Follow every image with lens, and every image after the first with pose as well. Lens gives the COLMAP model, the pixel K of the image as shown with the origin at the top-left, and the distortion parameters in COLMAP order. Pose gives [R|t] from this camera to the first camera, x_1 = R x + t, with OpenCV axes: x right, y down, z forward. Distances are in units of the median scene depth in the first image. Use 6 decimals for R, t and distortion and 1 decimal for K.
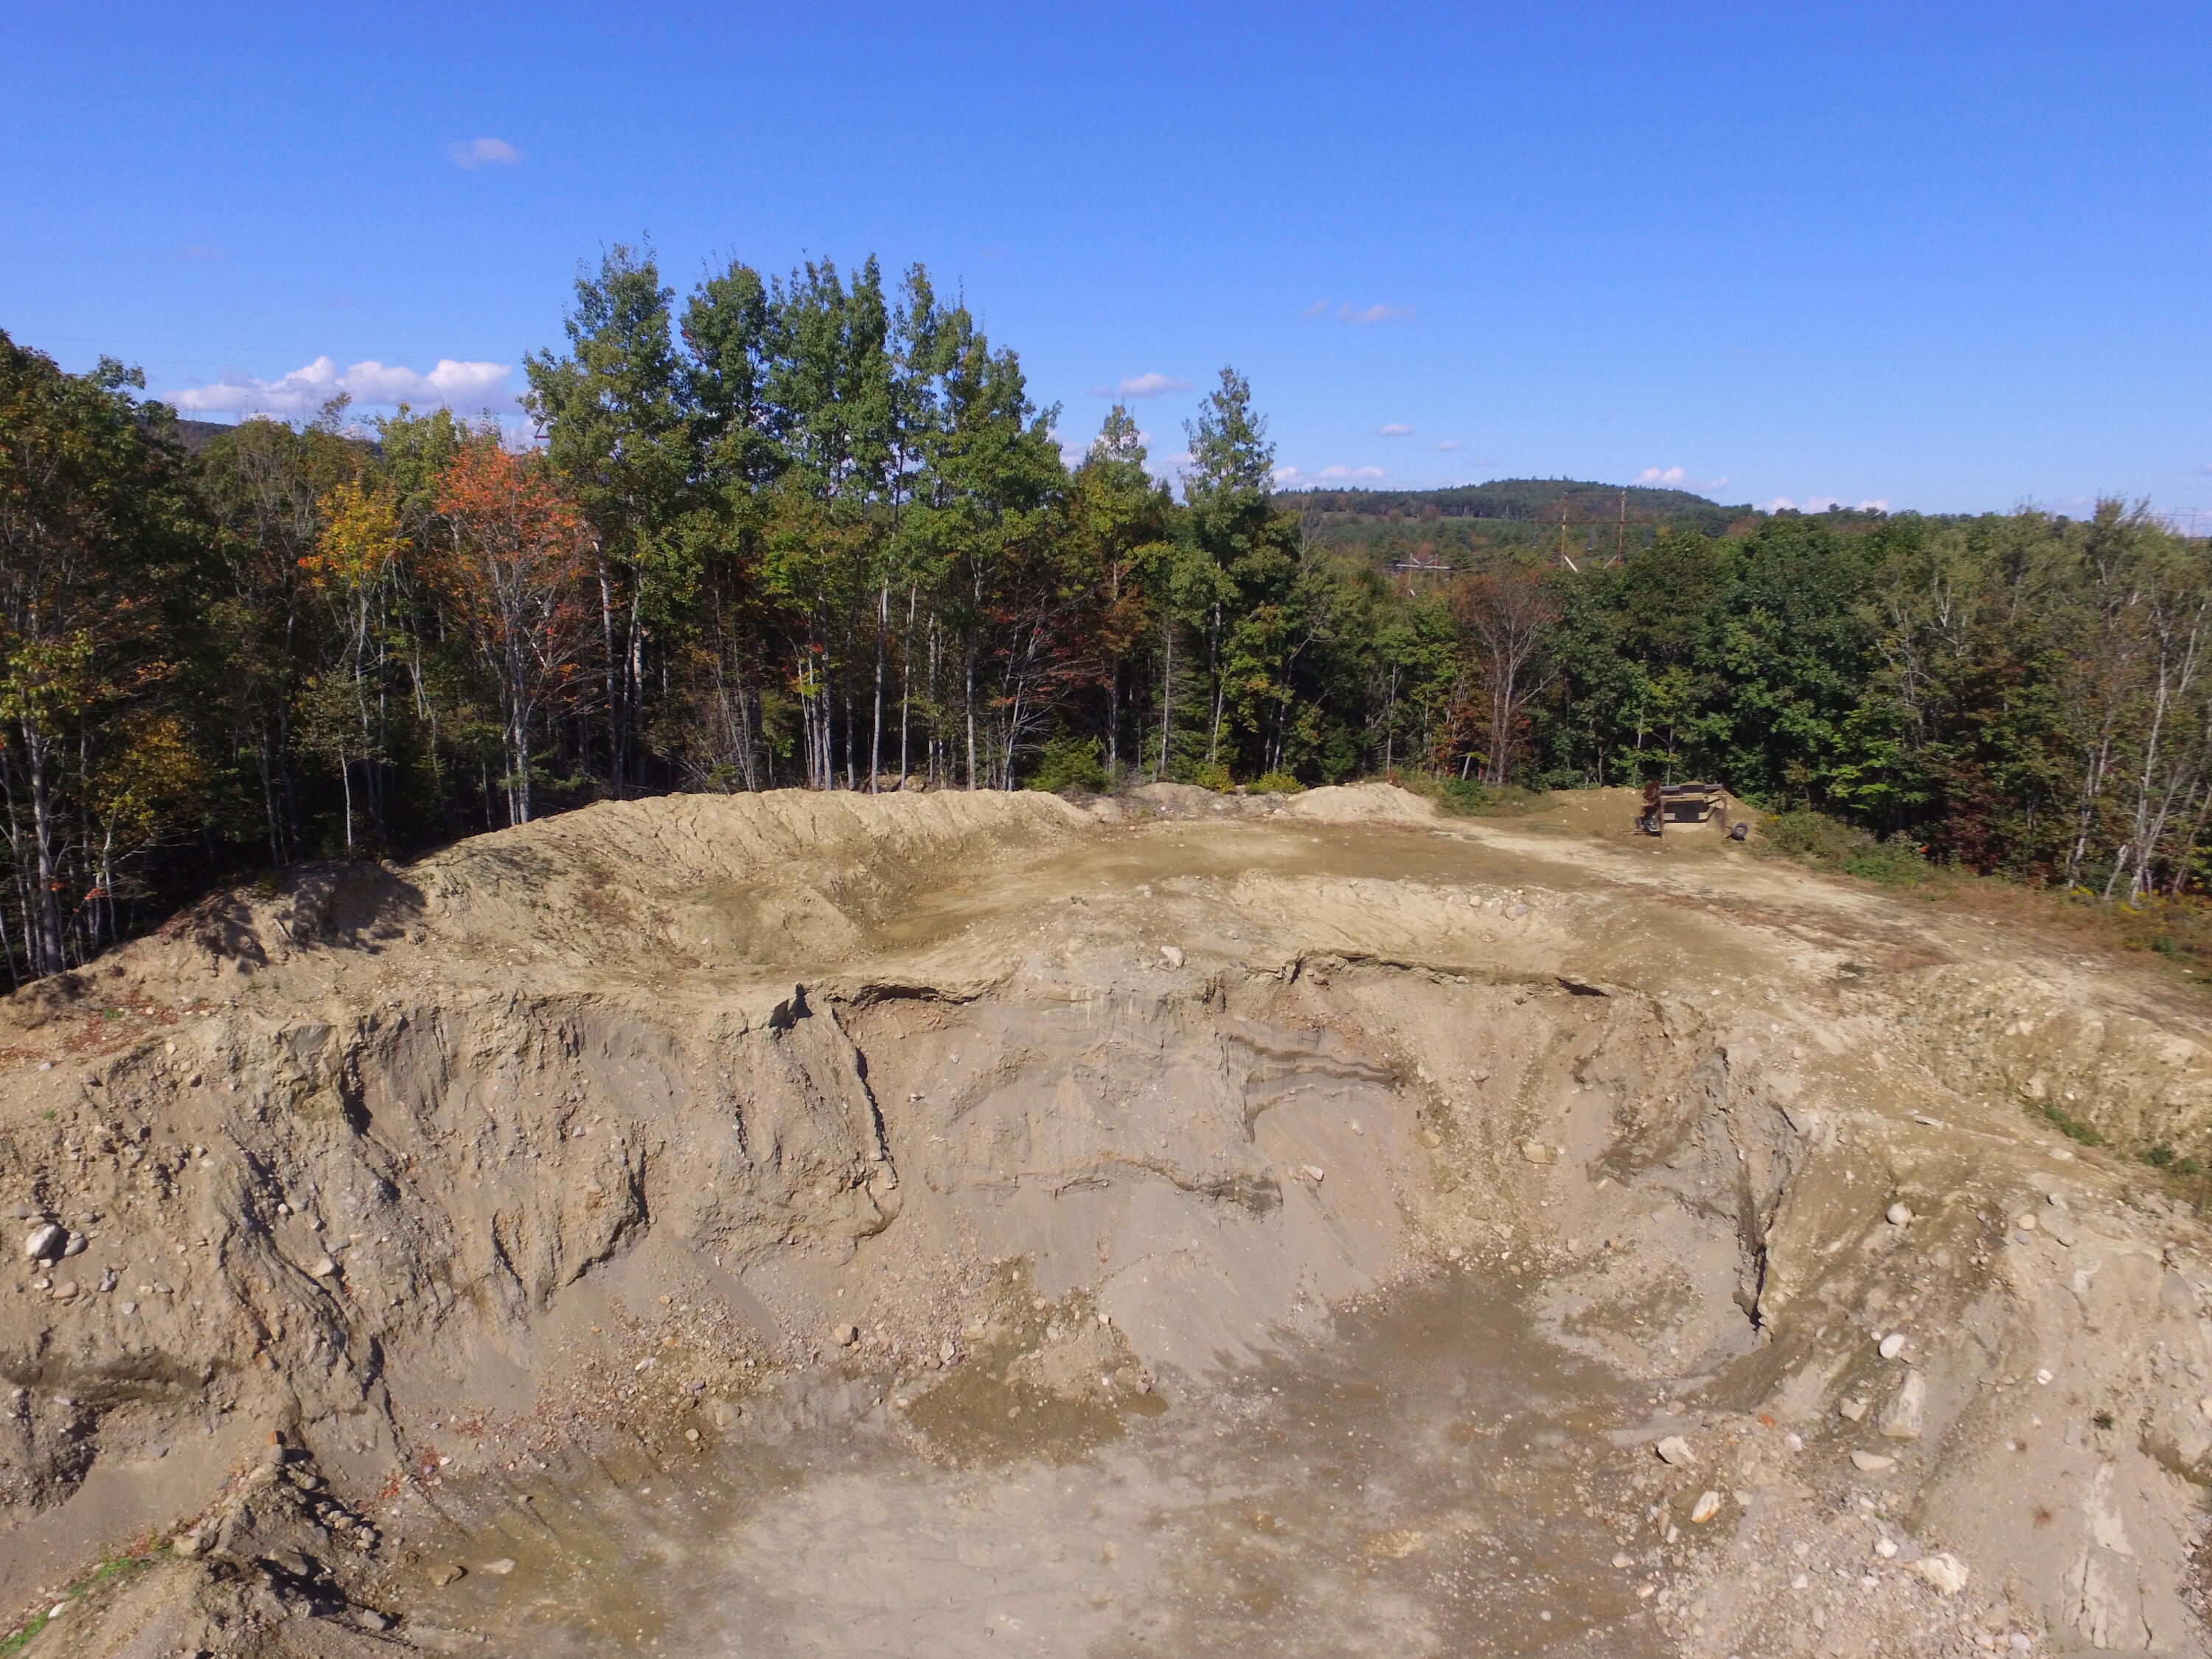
lens RADIAL K [[1488.8, 0, 1117.5], [0, 1488.8, 821.4], [0, 0, 1]] dist [-0.008184, 0.009408]
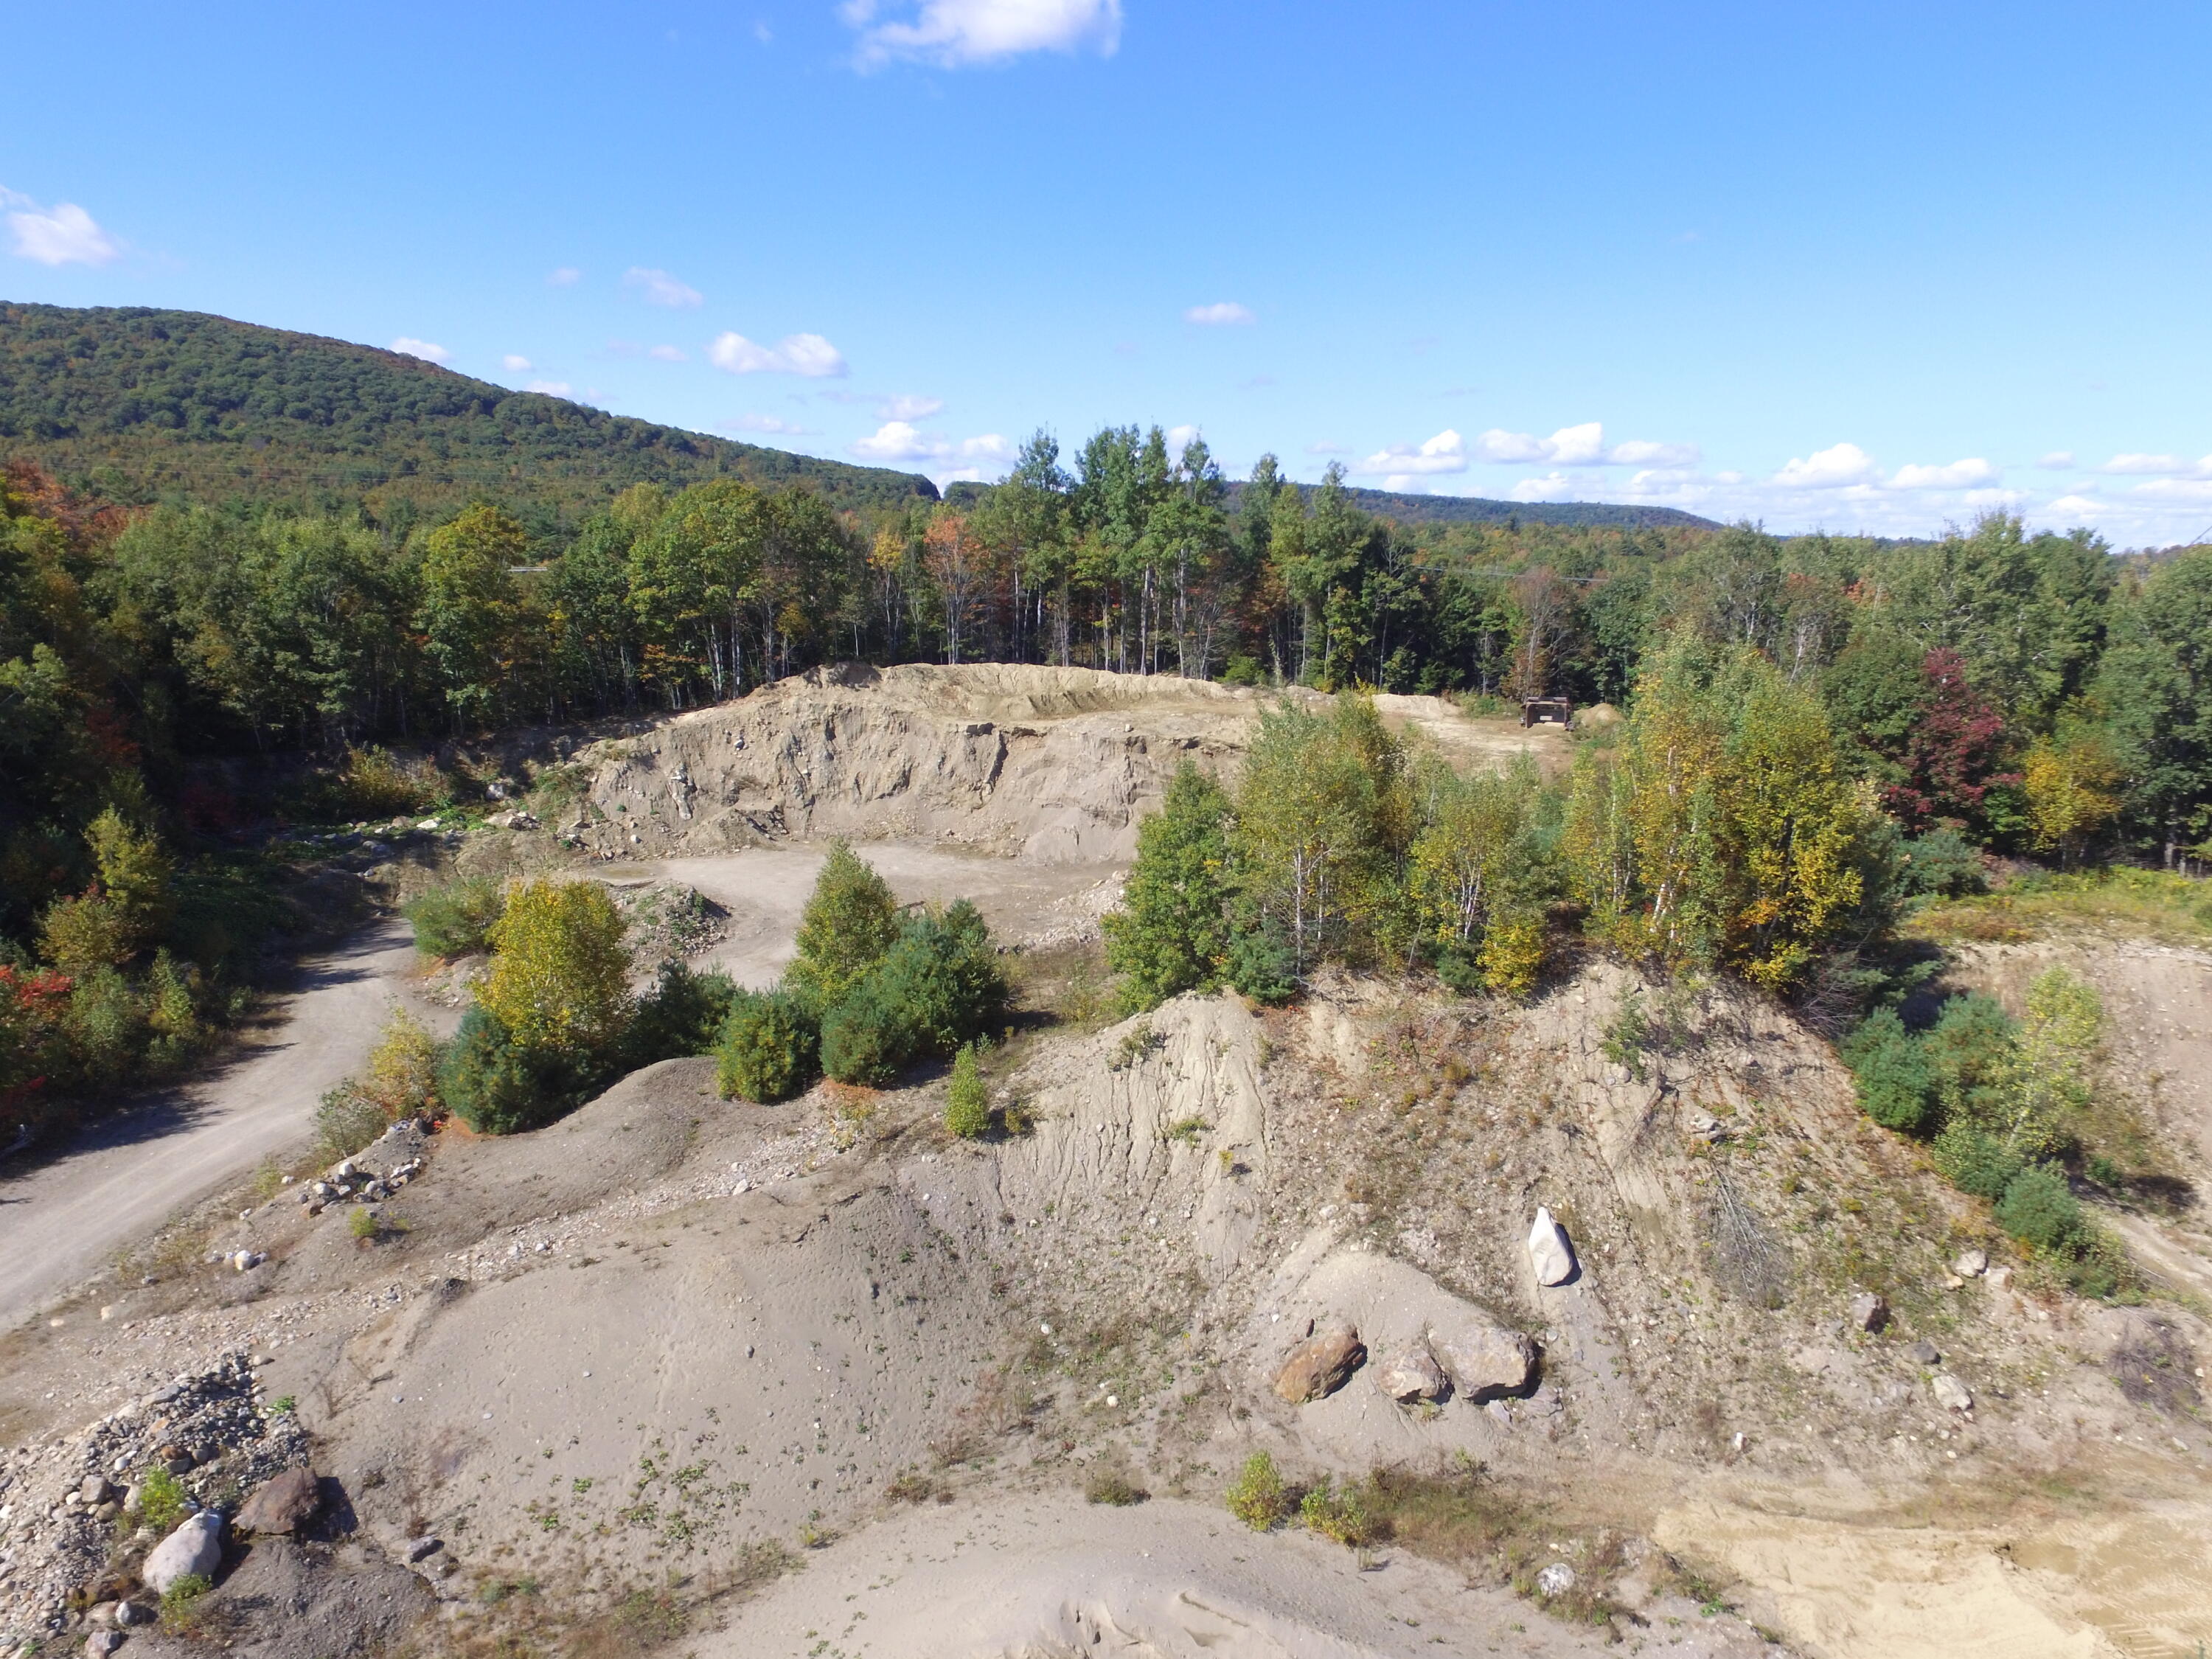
lens RADIAL K [[1488.8, 0, 1126.9], [0, 1488.8, 826.7], [0, 0, 1]] dist [-0.008184, 0.009408]
pose [[0.778110, 0.101347, -0.619898, 1.050351], [-0.115585, 0.993147, 0.017286, 0.142978], [0.617402, 0.058200, 0.784492, -0.575371]]
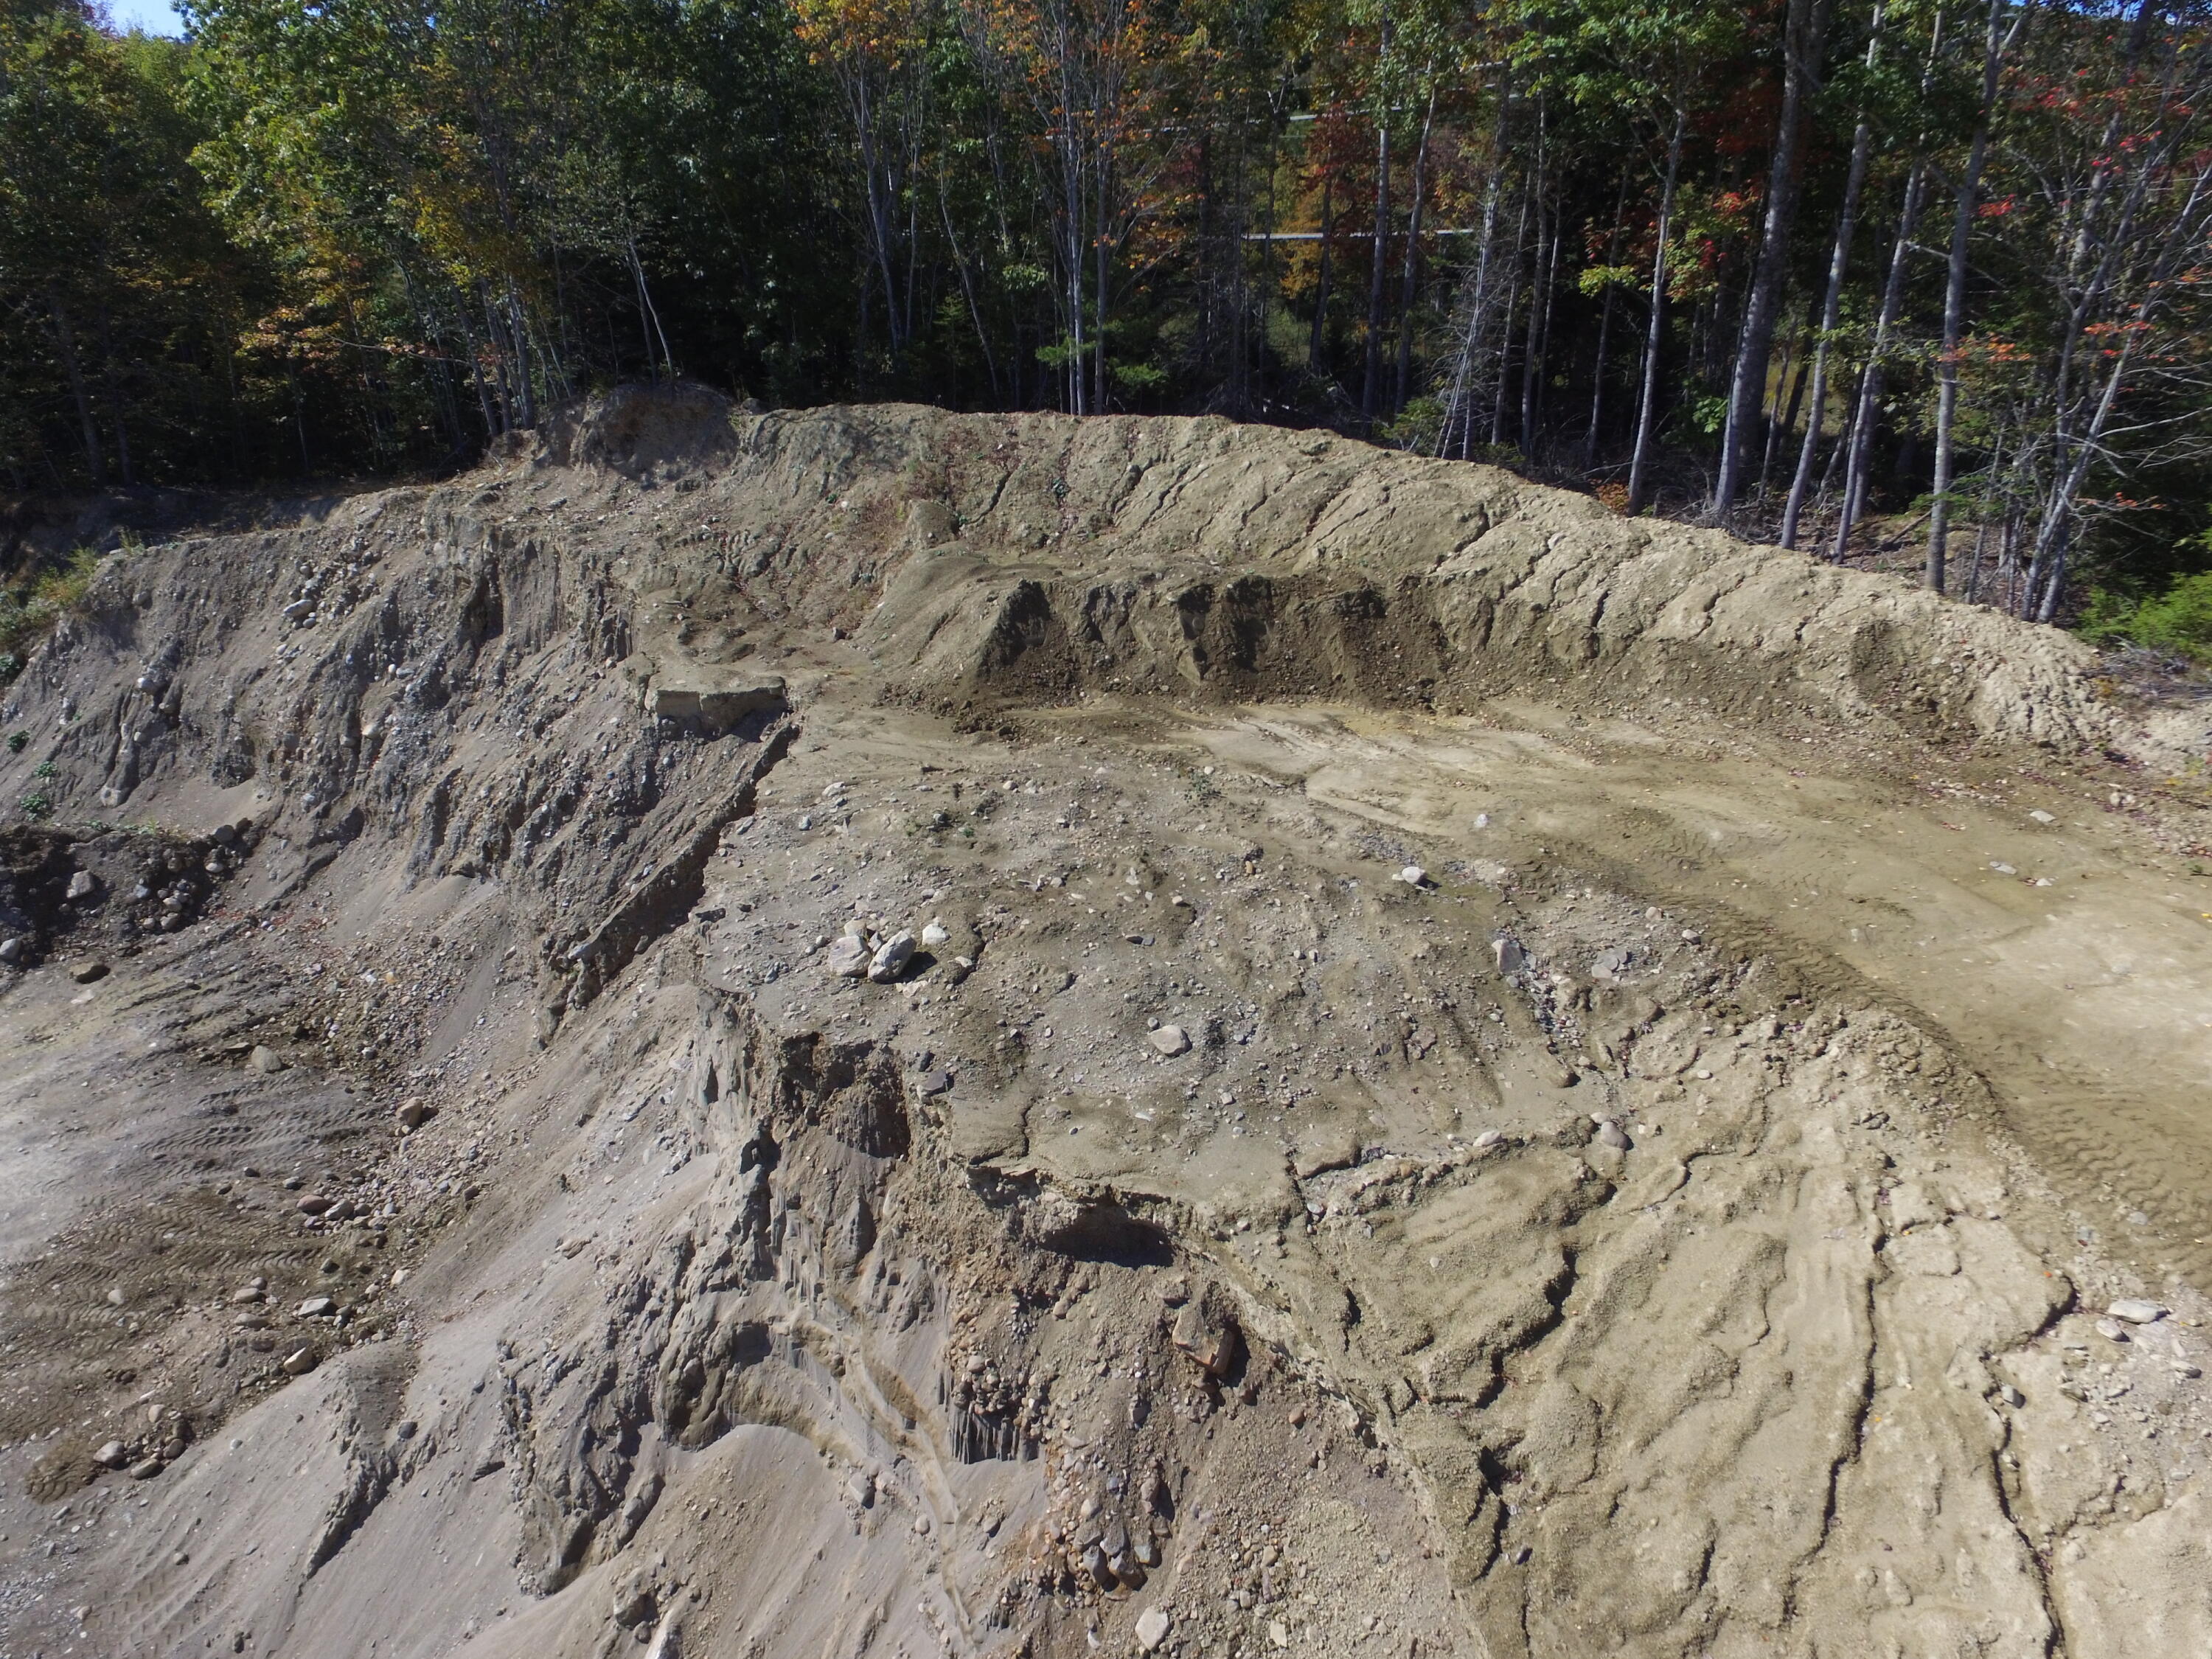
lens RADIAL K [[1488.8, 0, 1119.9], [0, 1488.8, 837.1], [0, 0, 1]] dist [-0.008184, 0.009408]
pose [[0.087840, 0.379647, -0.920952, 0.266694], [-0.187012, 0.914372, 0.359098, -0.057714], [0.978423, 0.140686, 0.151317, 0.697382]]
